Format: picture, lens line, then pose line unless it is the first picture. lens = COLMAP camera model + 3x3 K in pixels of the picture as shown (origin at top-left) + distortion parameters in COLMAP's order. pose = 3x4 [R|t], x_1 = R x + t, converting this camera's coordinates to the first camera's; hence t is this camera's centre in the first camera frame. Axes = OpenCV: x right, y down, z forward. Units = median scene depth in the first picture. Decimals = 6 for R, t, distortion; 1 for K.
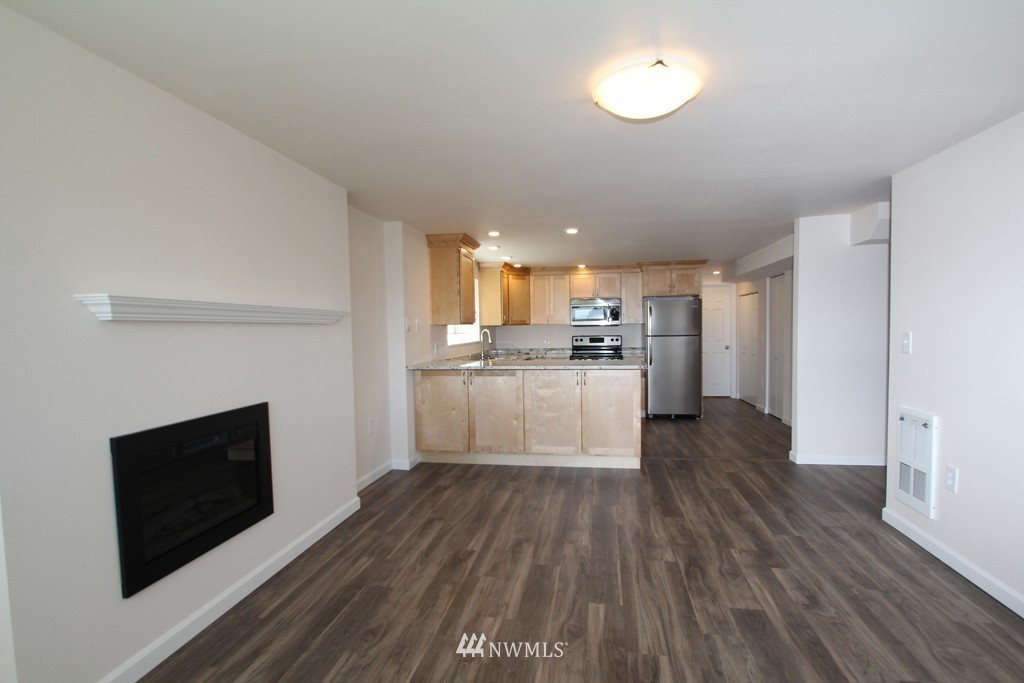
lens RADIAL K [[489.9, 0, 521.6], [0, 489.9, 350.2], [0, 0, 1]] dist [-0.002861, -0.011205]
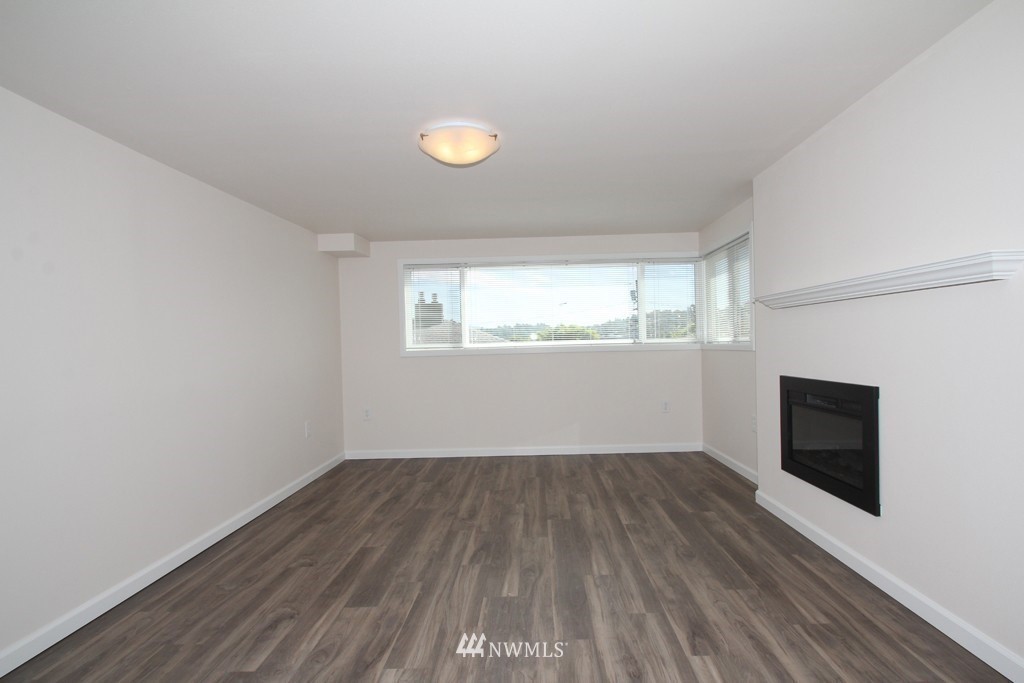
lens RADIAL K [[489.9, 0, 513.8], [0, 489.9, 341.9], [0, 0, 1]] dist [-0.002861, -0.011205]
pose [[-0.992633, 0.042748, -0.113370, 0.240067], [0.038027, 0.998330, 0.043477, -0.039617], [0.115039, 0.038845, -0.992601, 2.000540]]
